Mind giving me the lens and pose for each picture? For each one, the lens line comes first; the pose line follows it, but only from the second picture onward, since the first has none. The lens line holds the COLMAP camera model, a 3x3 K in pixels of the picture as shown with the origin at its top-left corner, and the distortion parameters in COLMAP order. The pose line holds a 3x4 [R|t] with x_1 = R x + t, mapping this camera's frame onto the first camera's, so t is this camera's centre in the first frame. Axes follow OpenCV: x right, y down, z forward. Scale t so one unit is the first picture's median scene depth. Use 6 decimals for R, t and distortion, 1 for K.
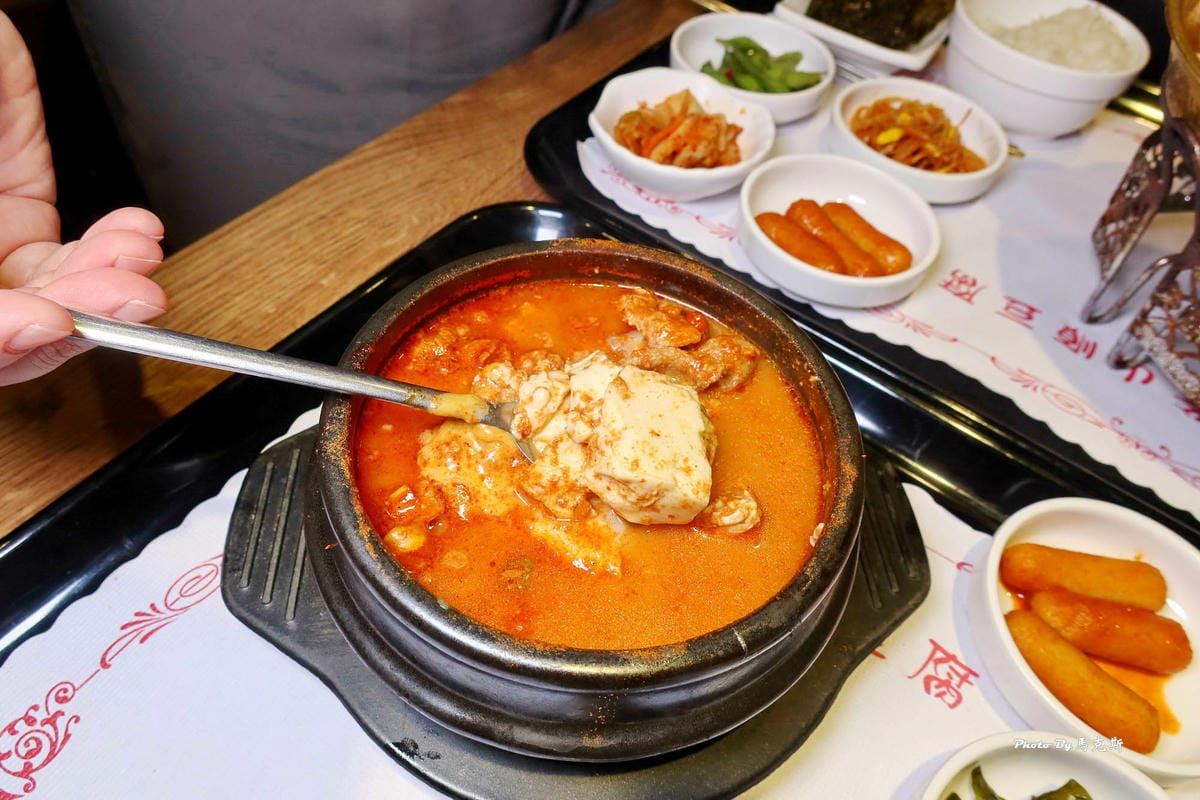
lens RADIAL K [[815.9, 0, 600.0], [0, 815.9, 400.0], [0, 0, 1]] dist [0.000320, -0.018137]
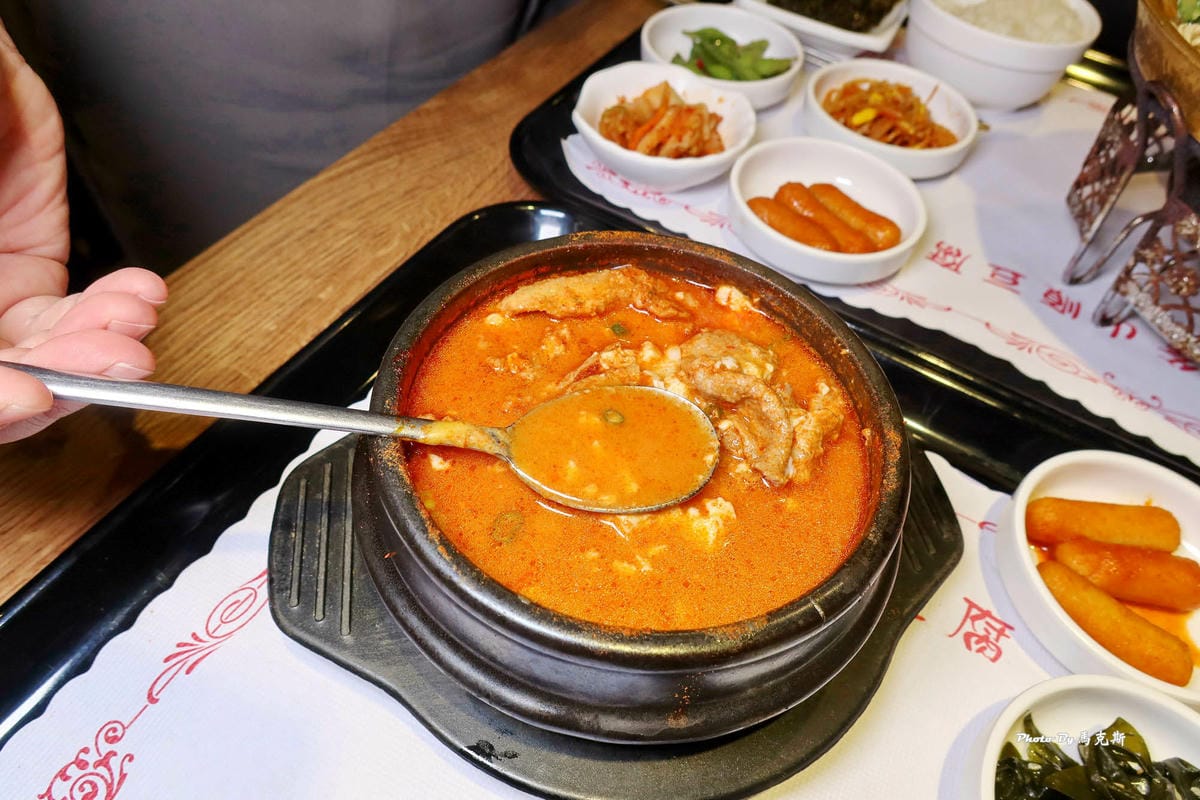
lens RADIAL K [[819.7, 0, 600.0], [0, 819.7, 400.0], [0, 0, 1]] dist [-0.008536, -0.004449]
pose [[0.995422, -0.077222, 0.056314, -0.073517], [0.077400, 0.997000, -0.000984, 0.007831], [-0.056070, 0.005338, 0.998413, -0.005043]]
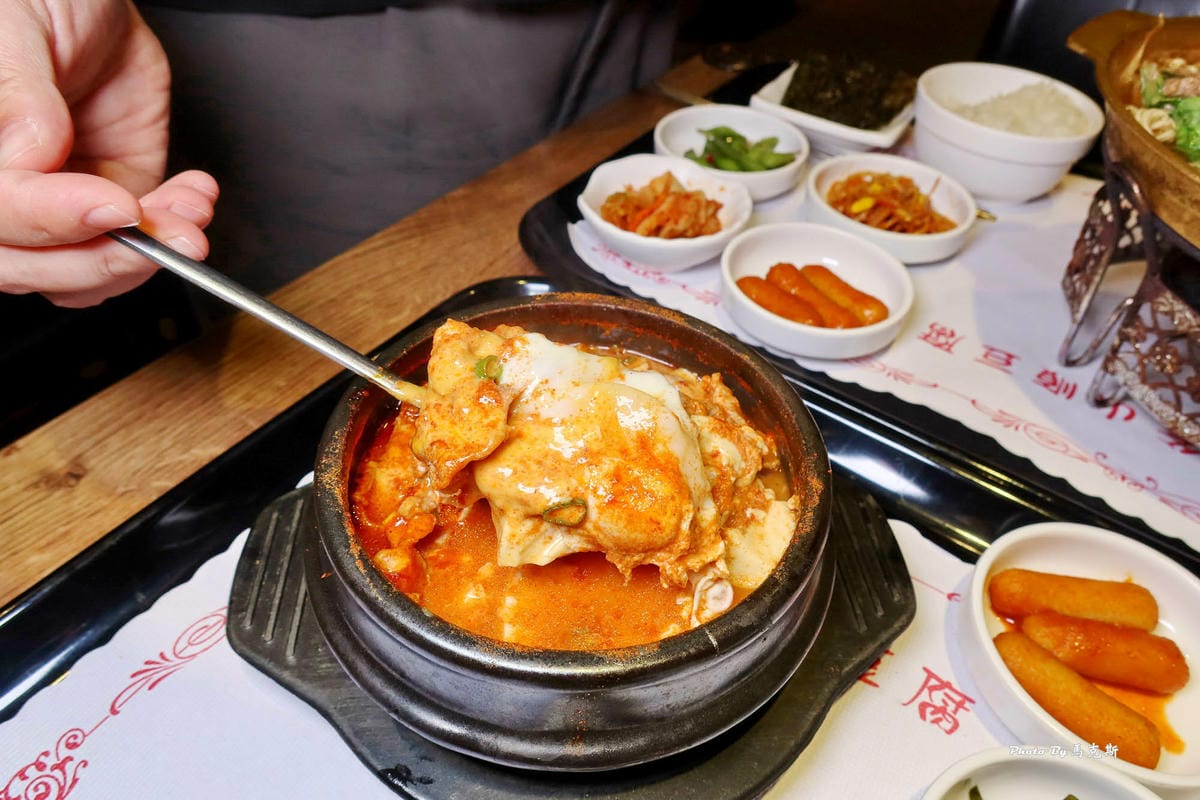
lens RADIAL K [[819.7, 0, 600.0], [0, 819.7, 400.0], [0, 0, 1]] dist [-0.008536, -0.004449]
pose [[0.998769, -0.042471, -0.025622, 0.037481], [0.038788, 0.990724, -0.130239, 0.066355], [0.030915, 0.129085, 0.991152, -0.043137]]
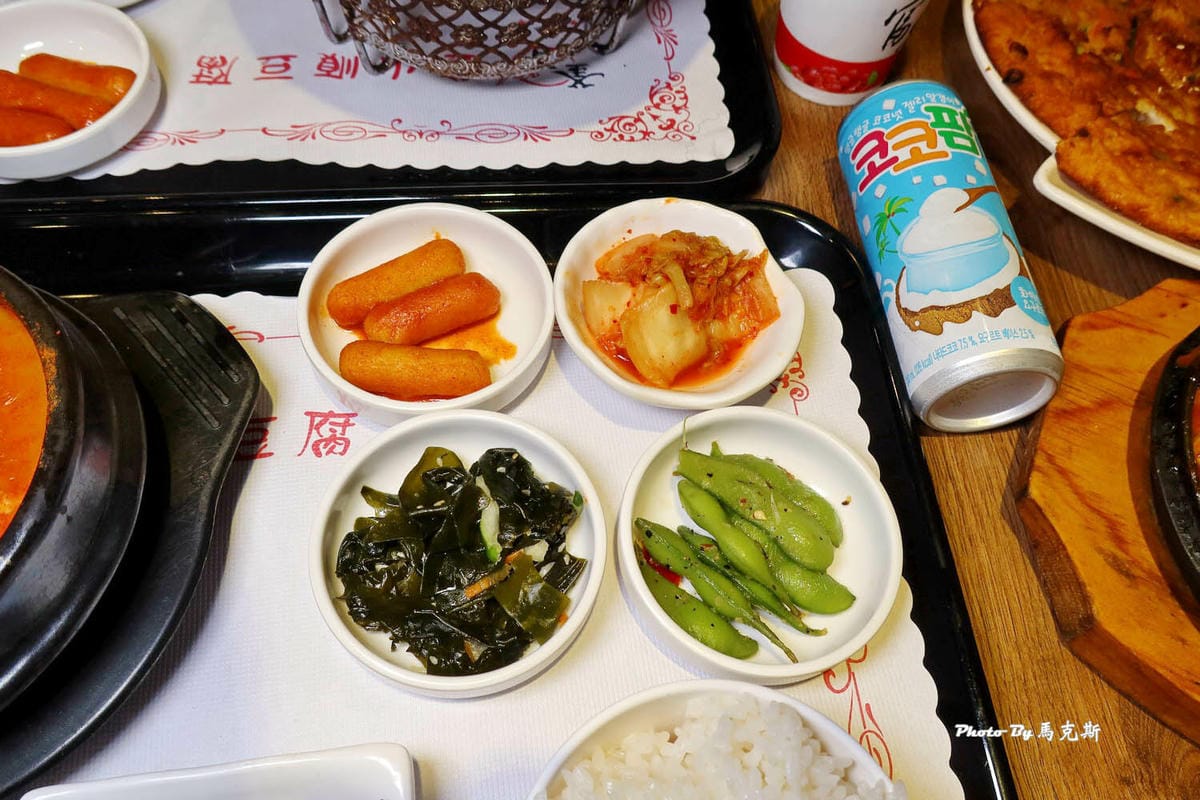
lens RADIAL K [[927.5, 0, 600.0], [0, 927.5, 400.0], [0, 0, 1]] dist [-0.010772, -0.000589]
pose [[0.759984, -0.594389, 0.262919, 0.312238], [0.525257, 0.799943, 0.290167, 0.103550], [-0.382792, -0.082423, 0.920150, -0.222491]]
